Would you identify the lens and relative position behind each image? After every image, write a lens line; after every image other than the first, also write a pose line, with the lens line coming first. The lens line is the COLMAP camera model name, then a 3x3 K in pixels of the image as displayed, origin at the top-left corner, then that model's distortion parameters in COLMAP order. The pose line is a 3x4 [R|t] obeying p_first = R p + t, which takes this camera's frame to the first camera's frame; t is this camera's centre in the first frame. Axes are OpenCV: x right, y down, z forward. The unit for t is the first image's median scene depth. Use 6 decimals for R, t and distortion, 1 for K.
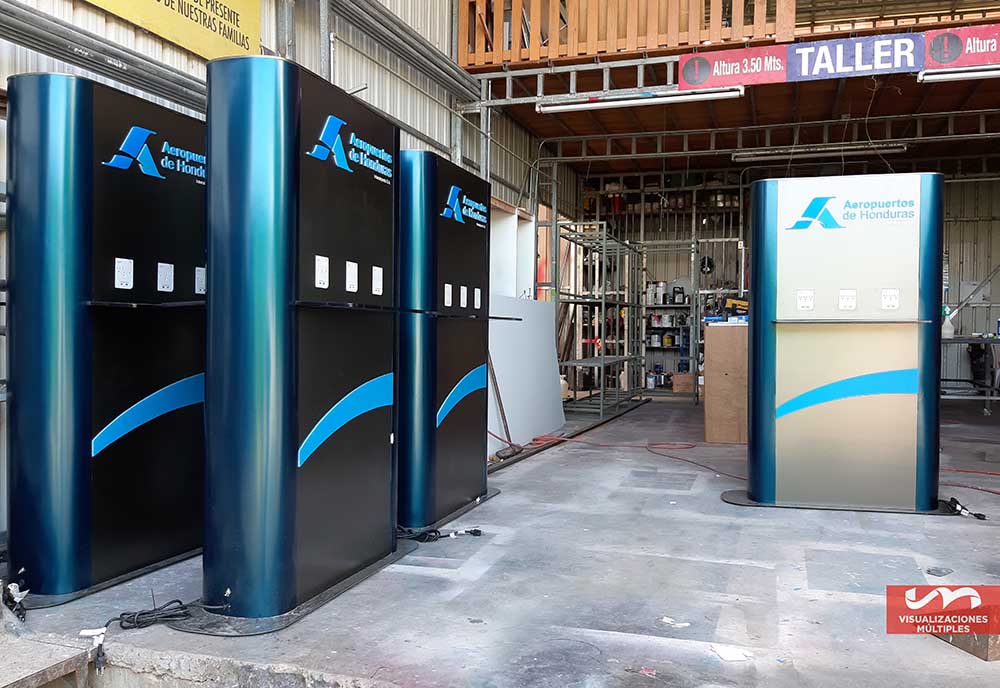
lens RADIAL K [[922.0, 0, 500.0], [0, 922.0, 344.0], [0, 0, 1]] dist [0.152138, -0.296858]
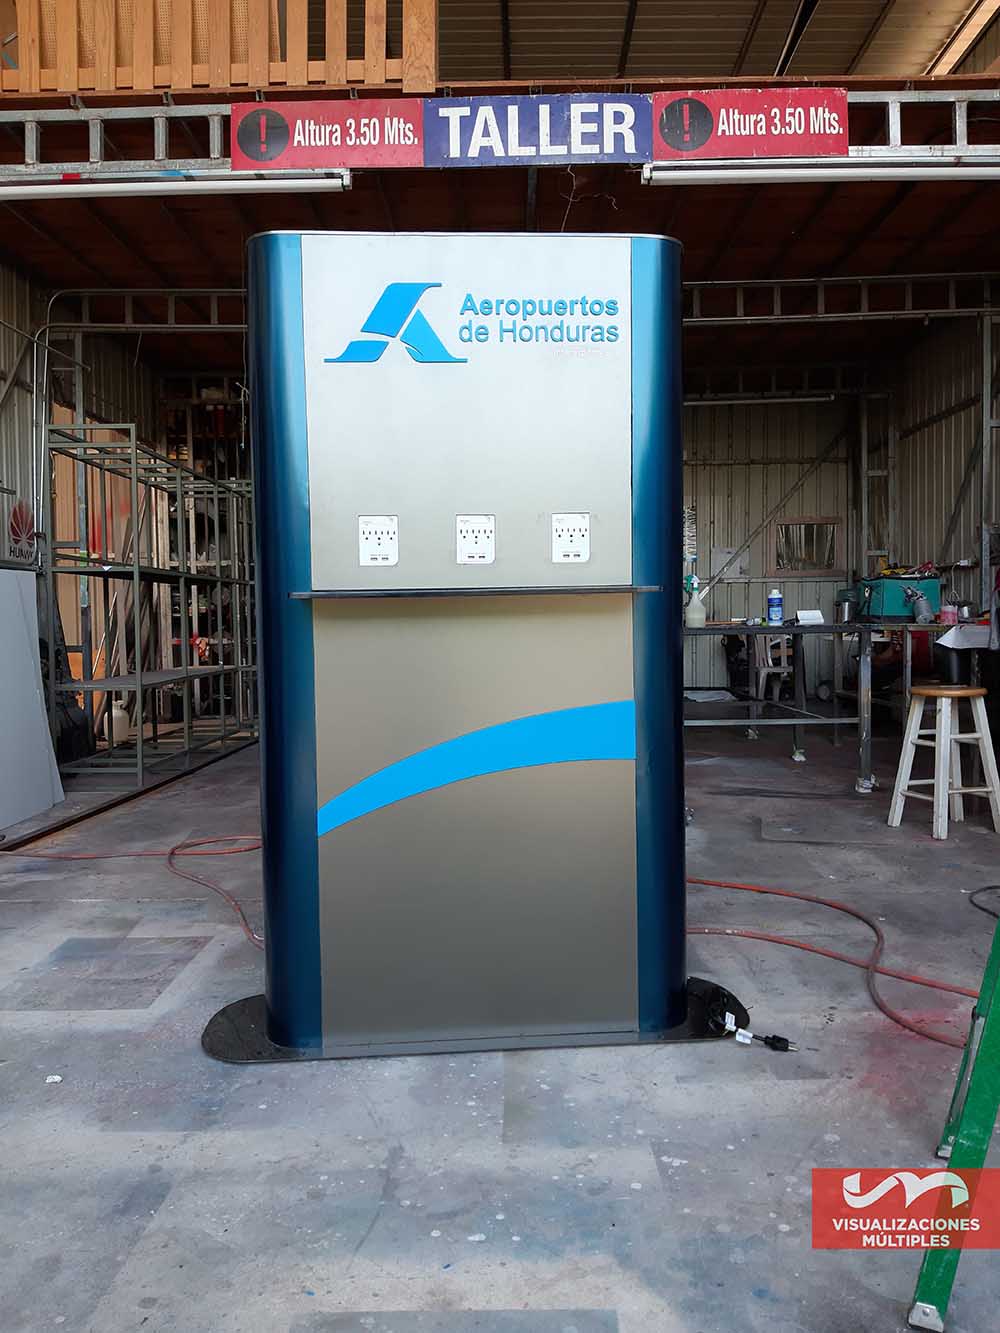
lens RADIAL K [[1419.0, 0, 500.0], [0, 1419.0, 666.5], [0, 0, 1]] dist [0.134440, -0.429108]
pose [[0.953087, -0.027431, 0.301452, 0.086184], [0.022518, 0.999551, 0.019764, -0.001907], [-0.301858, -0.012049, 0.953277, 0.180790]]
